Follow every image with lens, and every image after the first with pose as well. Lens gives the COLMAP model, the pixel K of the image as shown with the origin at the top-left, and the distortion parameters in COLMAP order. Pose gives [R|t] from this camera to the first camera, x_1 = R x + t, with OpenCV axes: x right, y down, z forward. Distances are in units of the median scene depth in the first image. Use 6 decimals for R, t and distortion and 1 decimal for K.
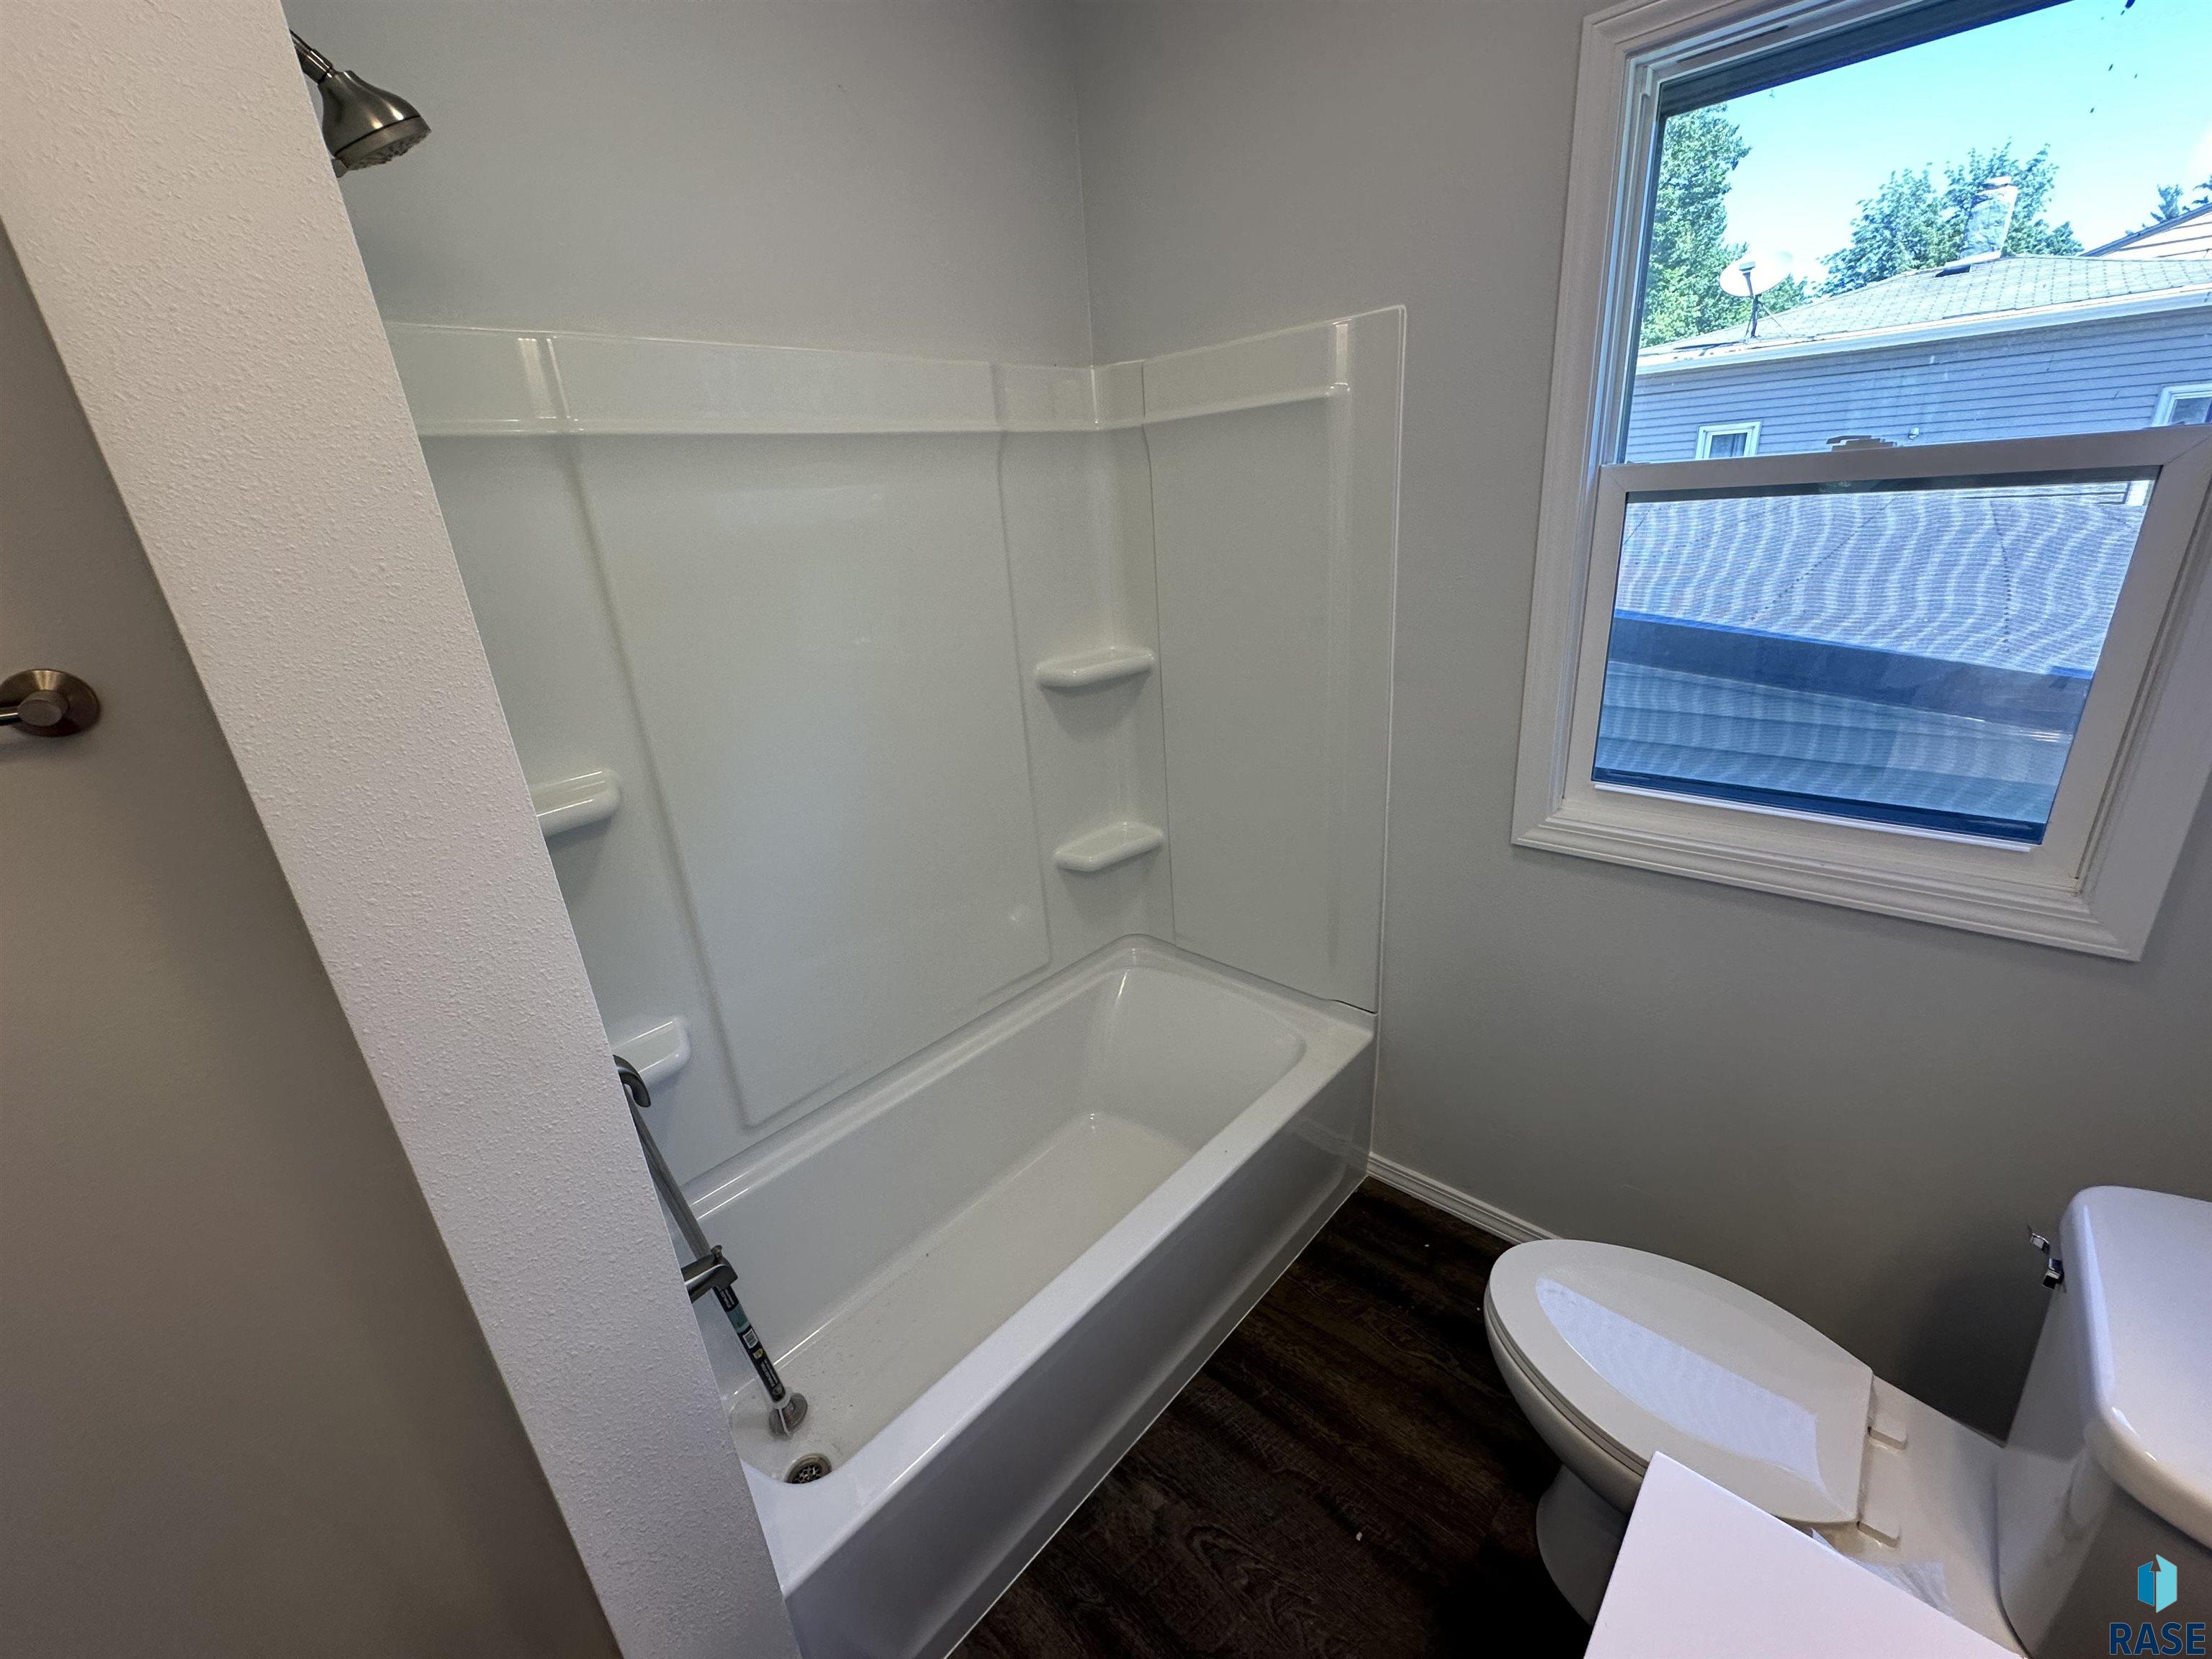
lens RADIAL K [[878.1, 0, 1104.9], [0, 878.1, 832.3], [0, 0, 1]] dist [-0.005261, 0.001521]
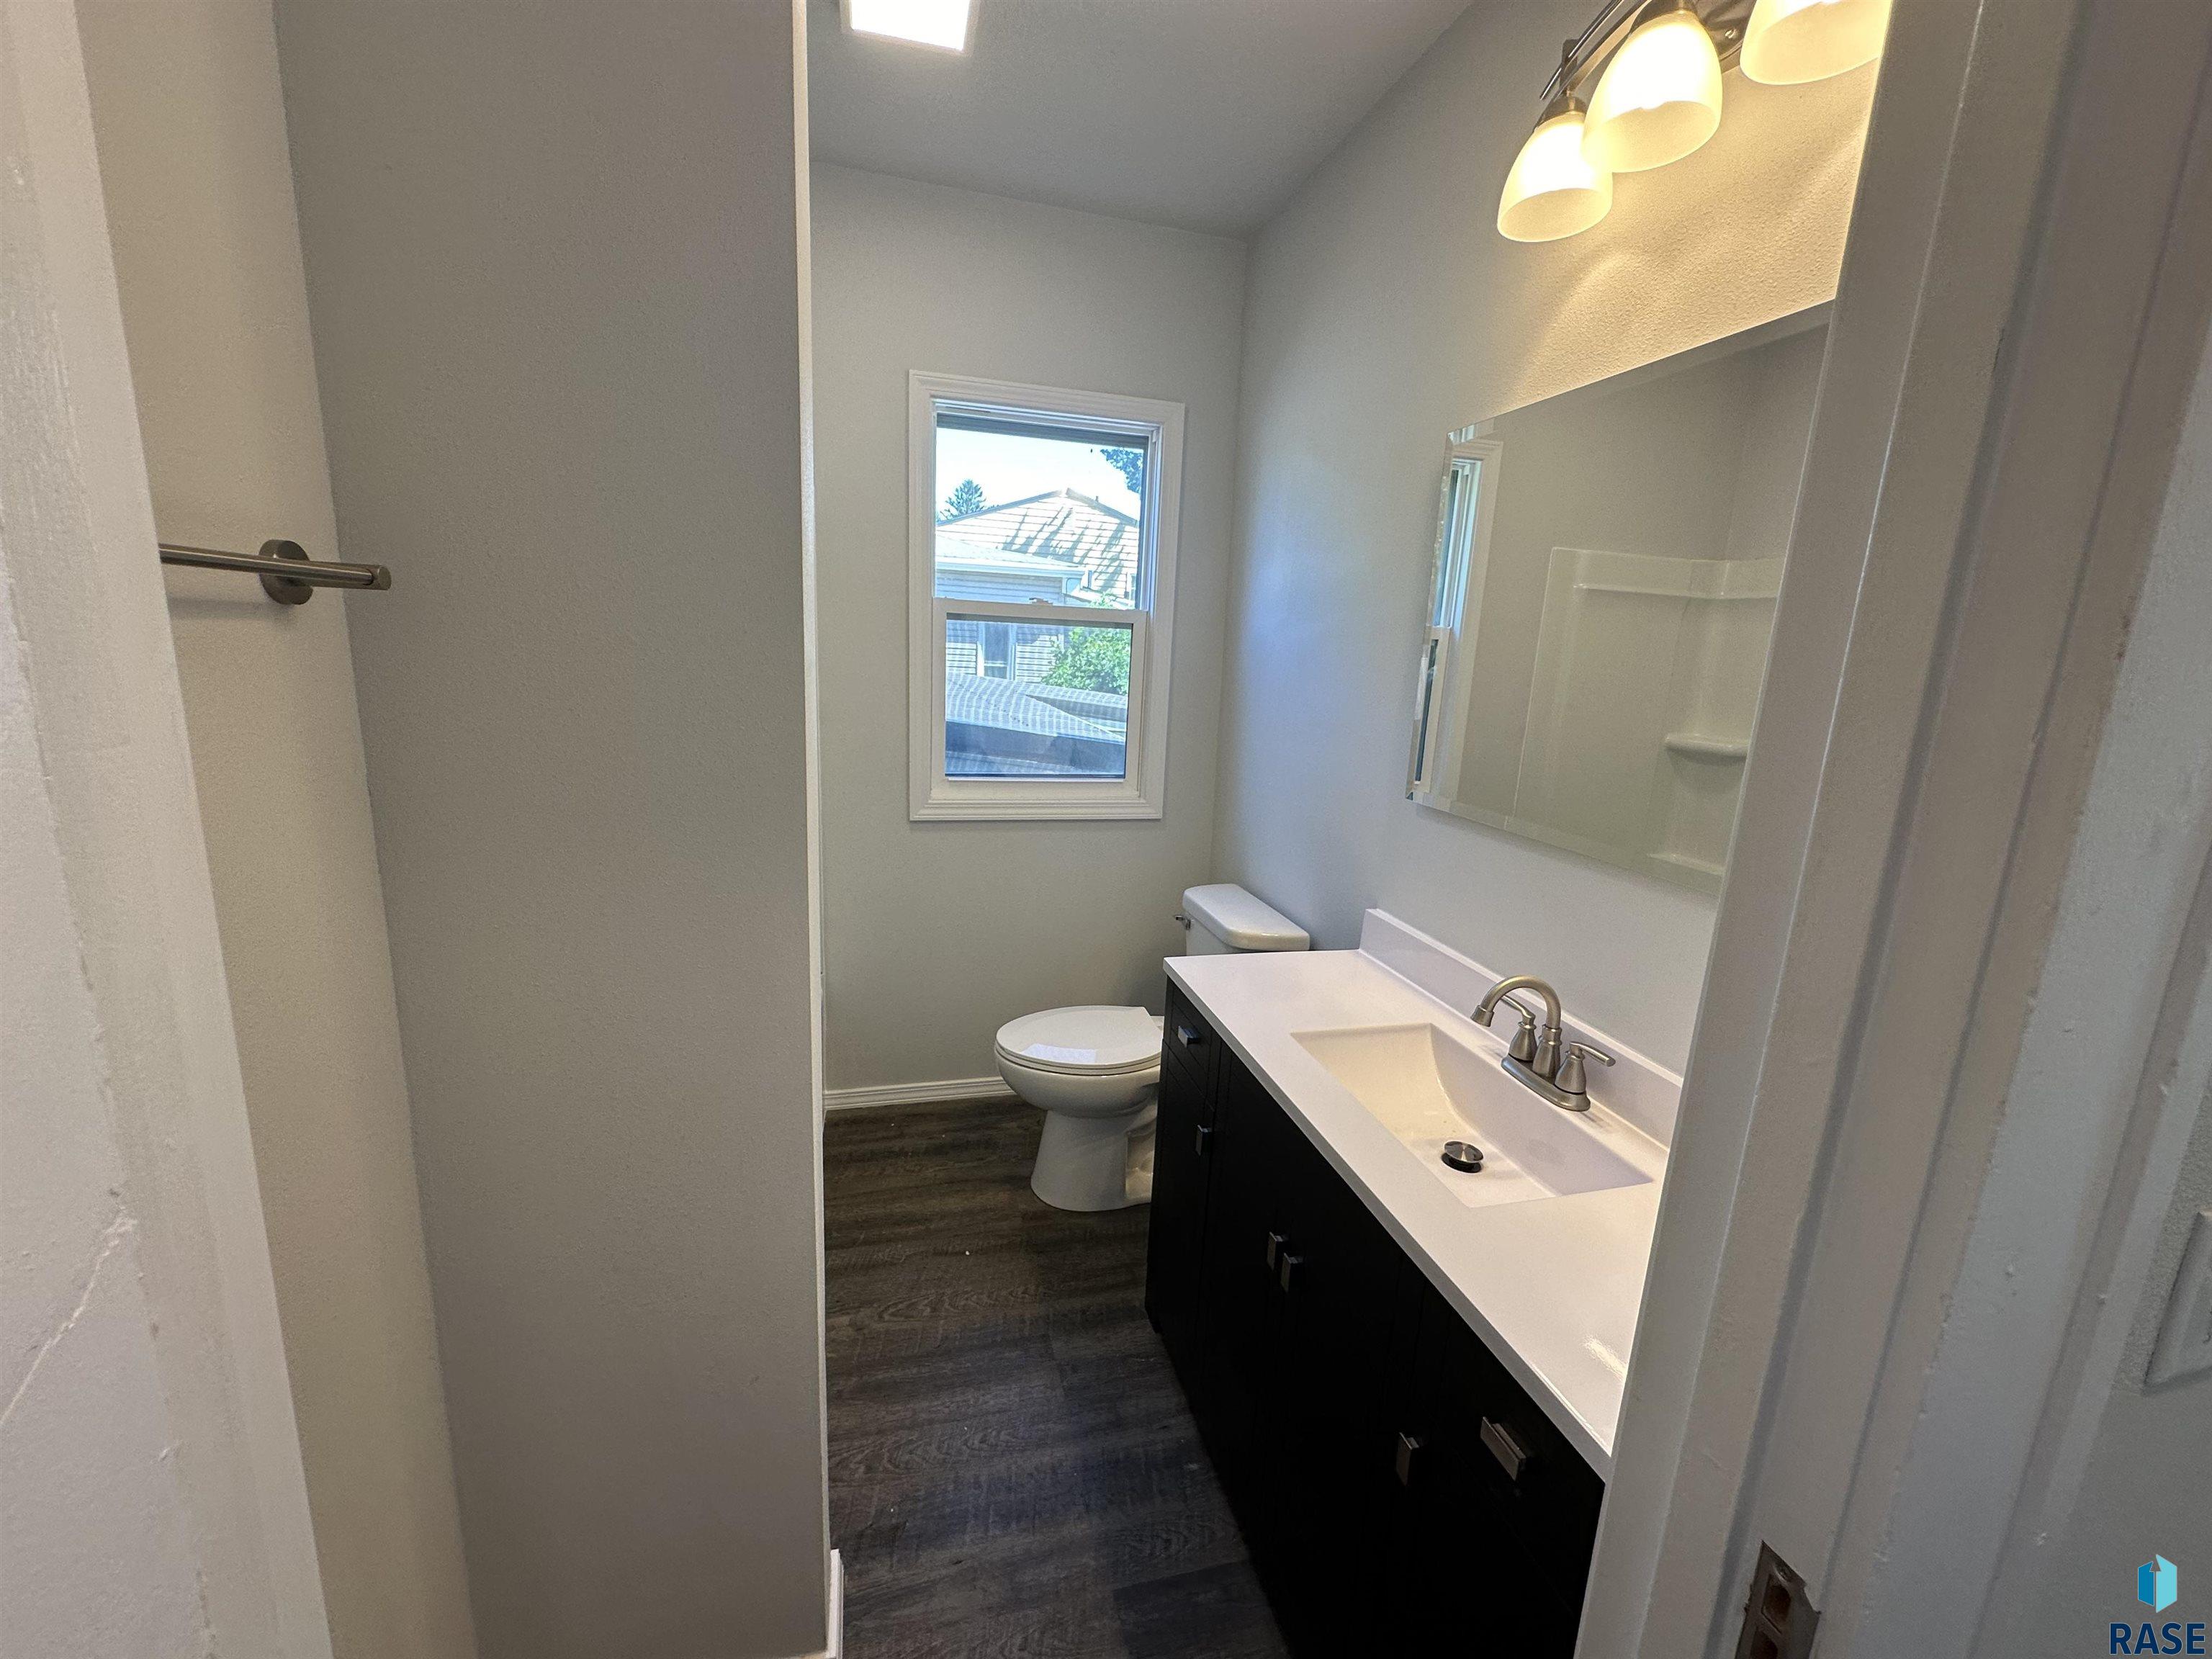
lens RADIAL K [[878.1, 0, 1112.6], [0, 878.1, 824.2], [0, 0, 1]] dist [-0.005261, 0.001521]
pose [[0.531505, -0.073675, 0.843845, -0.707878], [0.213277, 0.975755, -0.049143, 0.183235], [-0.819765, 0.206092, 0.534332, -0.150868]]
